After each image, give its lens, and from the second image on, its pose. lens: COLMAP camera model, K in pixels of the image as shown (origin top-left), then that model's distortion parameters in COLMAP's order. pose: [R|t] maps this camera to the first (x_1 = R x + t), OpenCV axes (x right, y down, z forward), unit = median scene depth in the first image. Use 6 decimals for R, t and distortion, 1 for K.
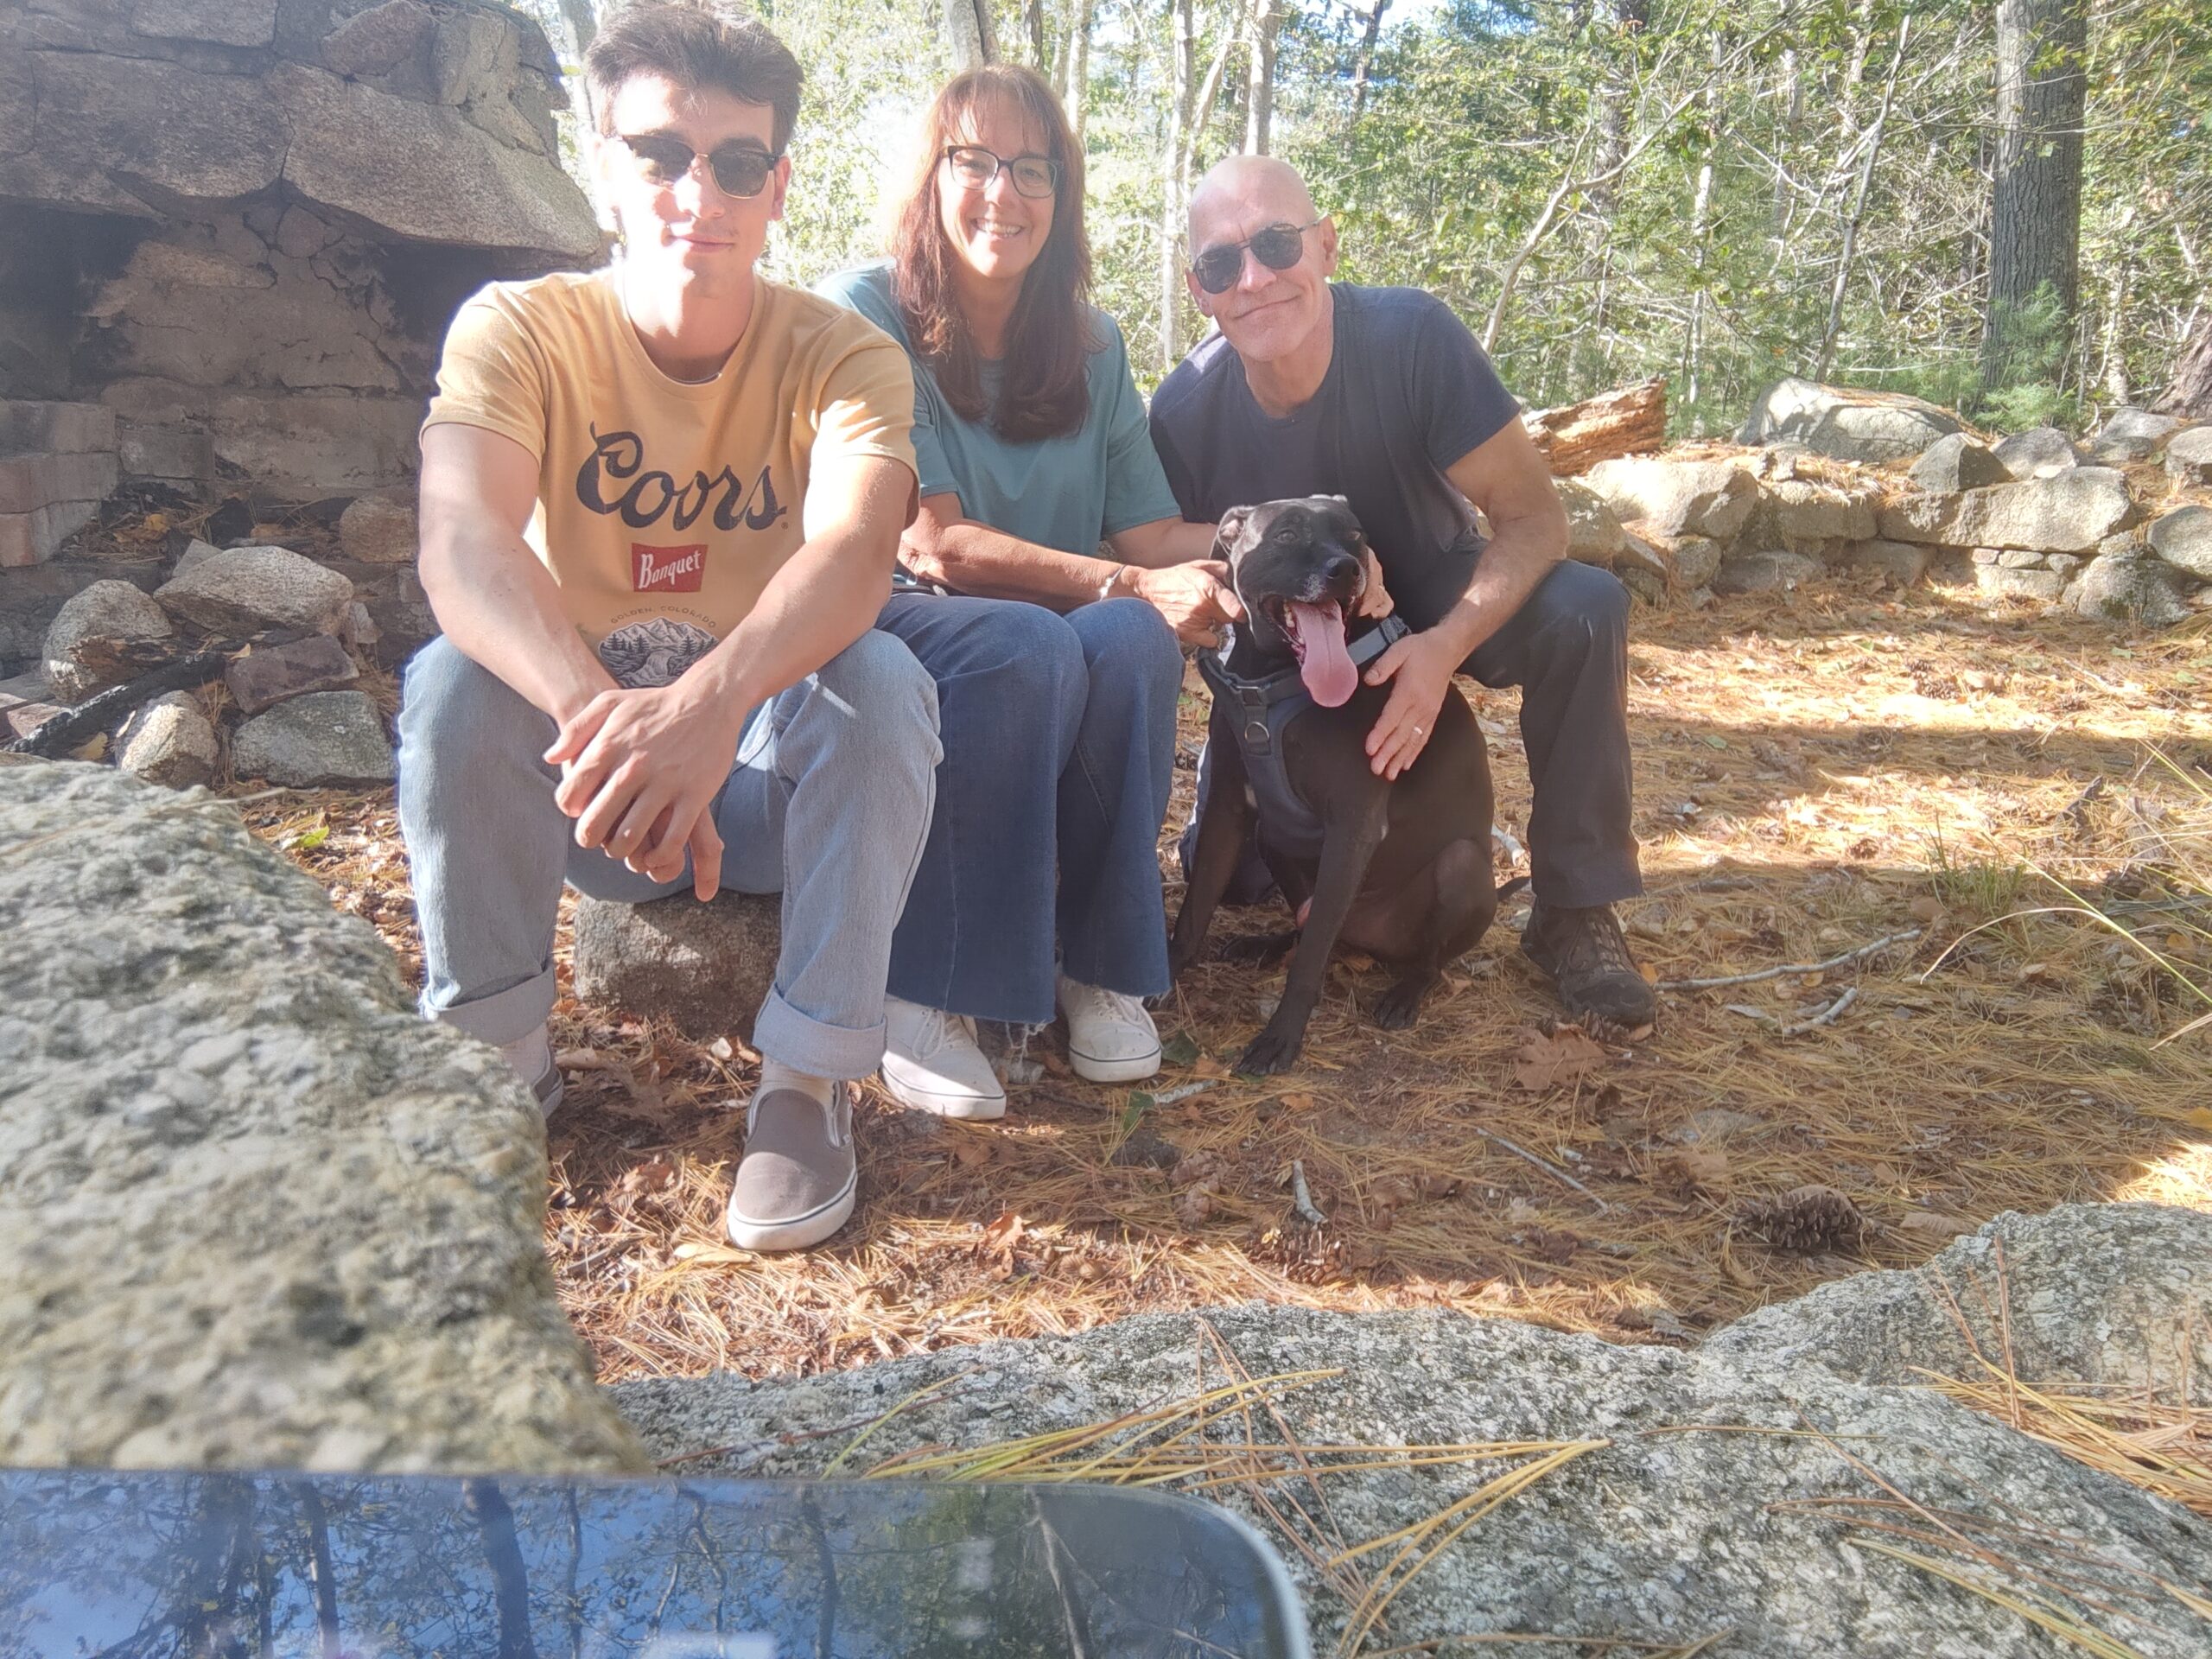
lens RADIAL K [[1551.3, 0, 1106.0], [0, 1551.3, 829.5], [0, 0, 1]] dist [-0.004815, 0.001587]
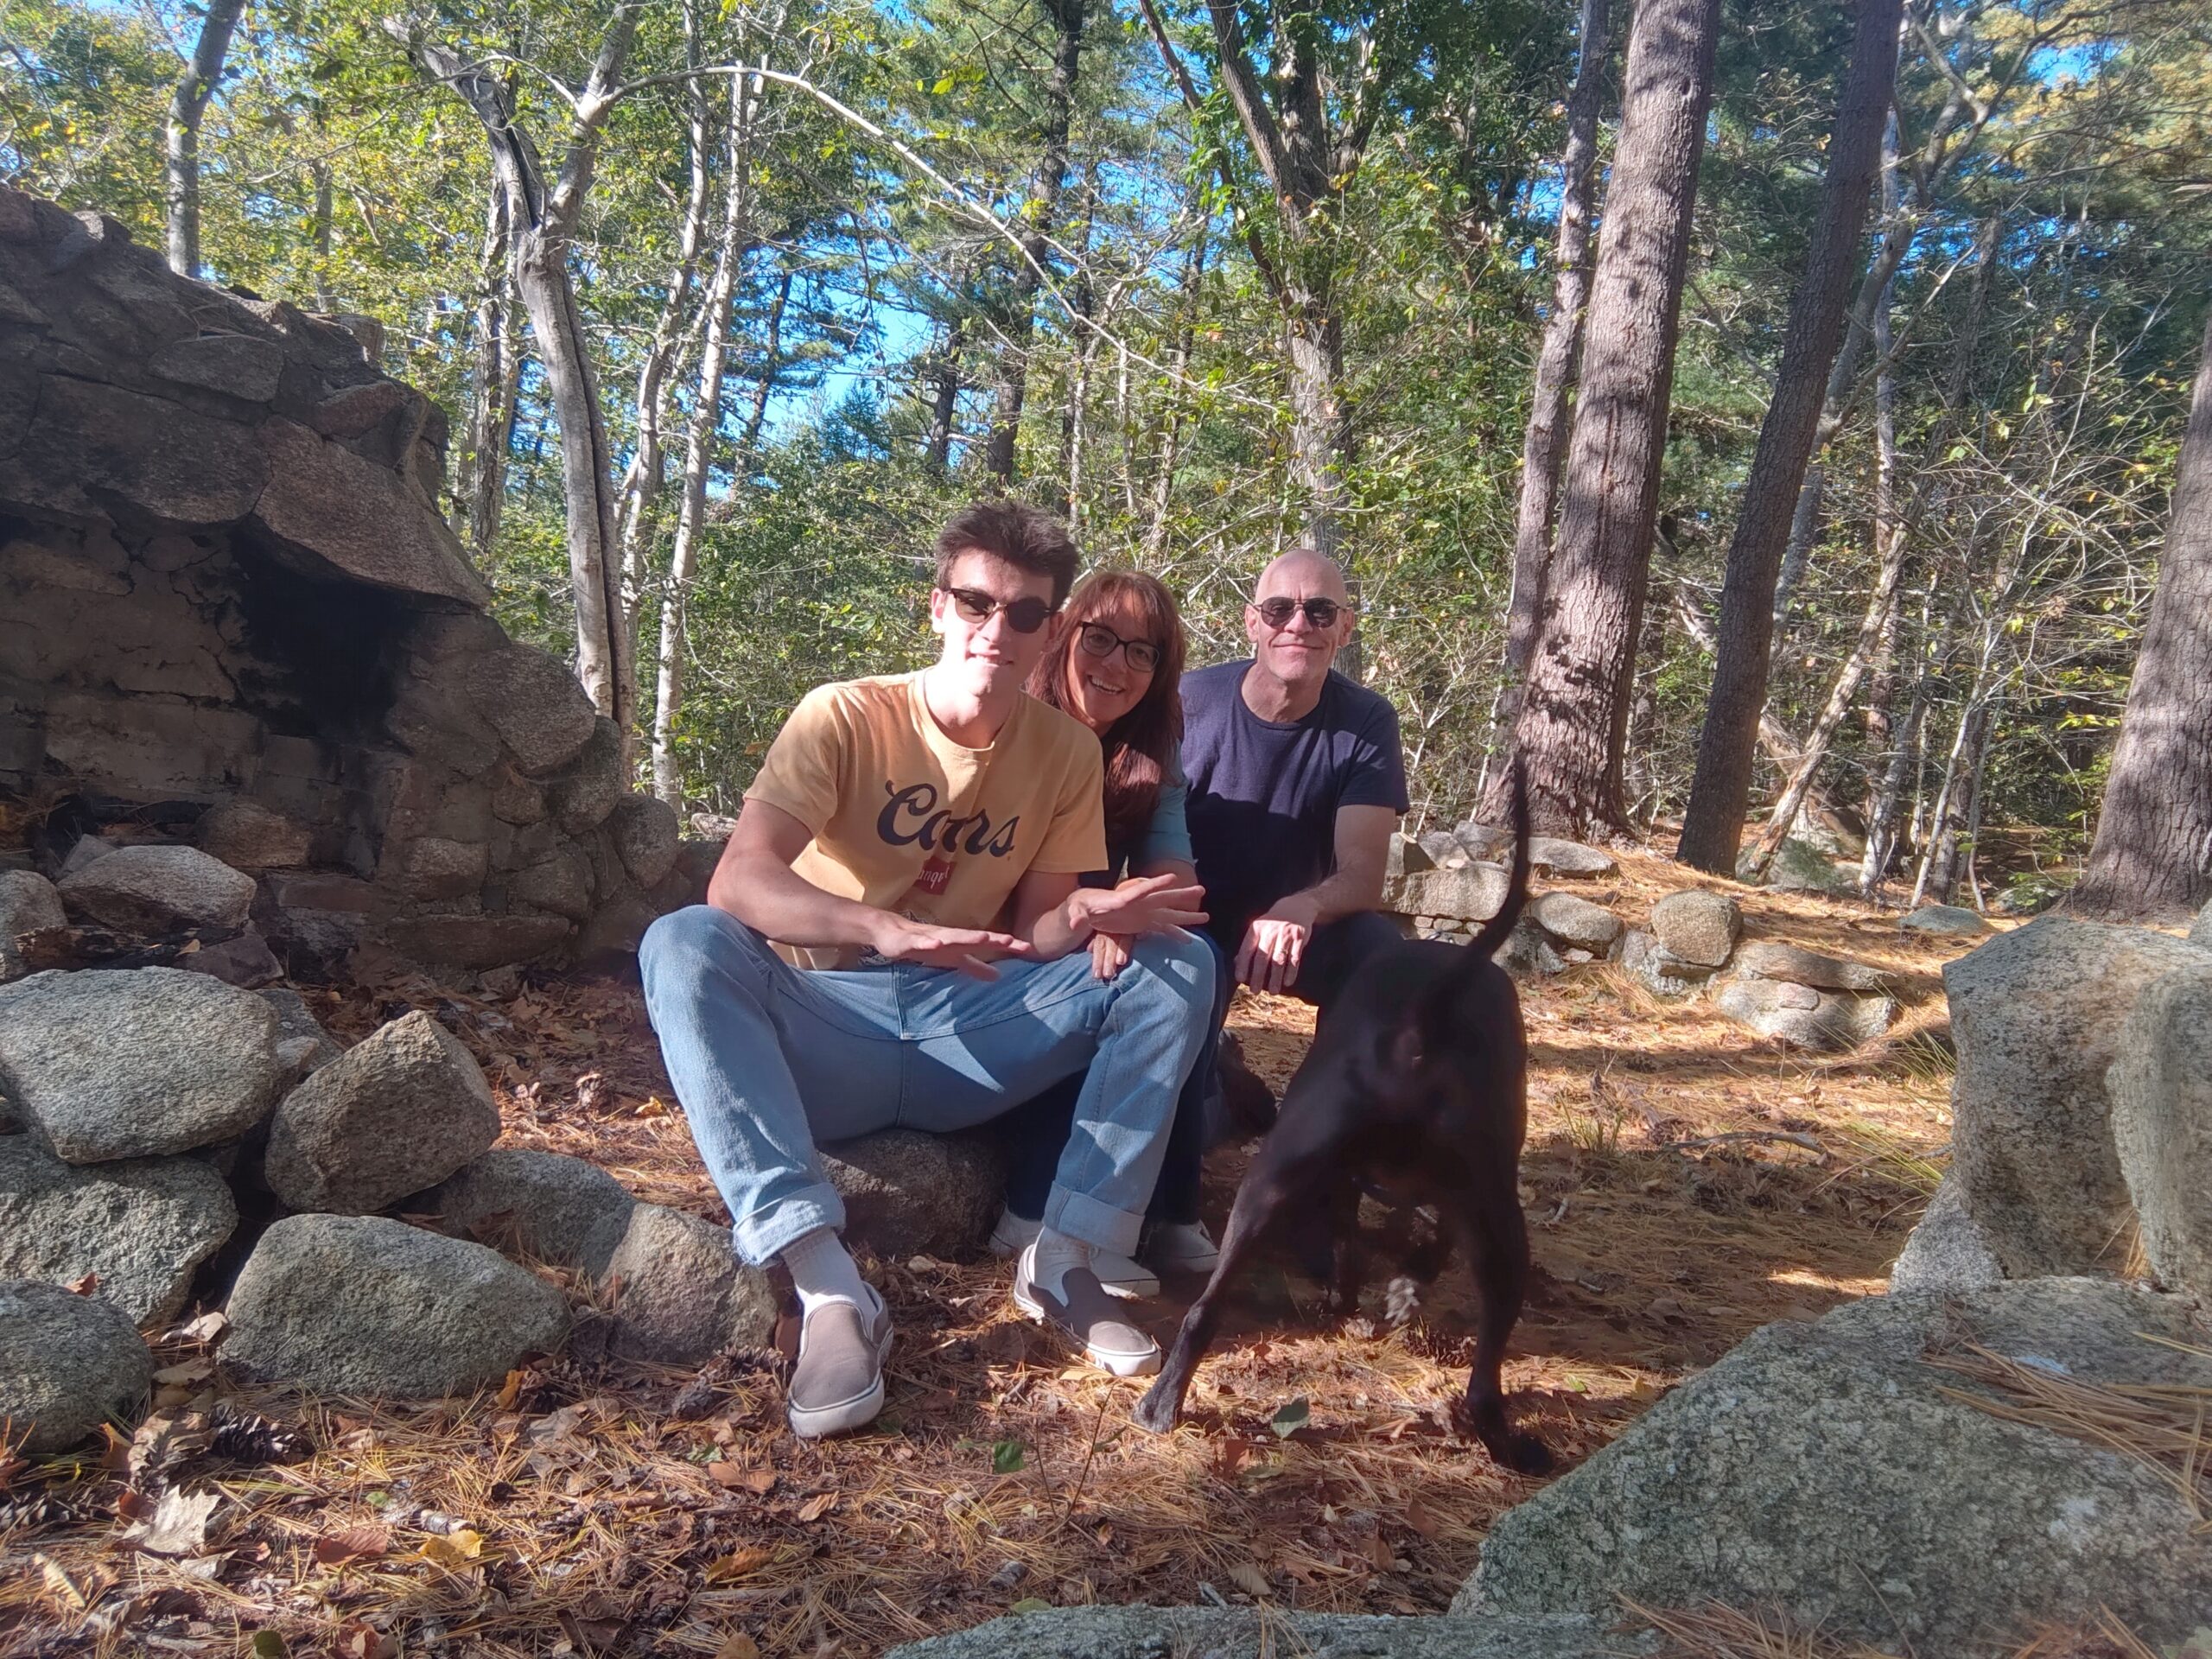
lens RADIAL K [[1551.3, 0, 1106.0], [0, 1551.3, 829.5], [0, 0, 1]] dist [-0.004815, 0.001587]
pose [[0.905815, 0.061285, 0.419217, -0.423644], [0.034744, 0.975404, -0.217668, 0.048973], [-0.422246, 0.211732, 0.881406, -0.152281]]
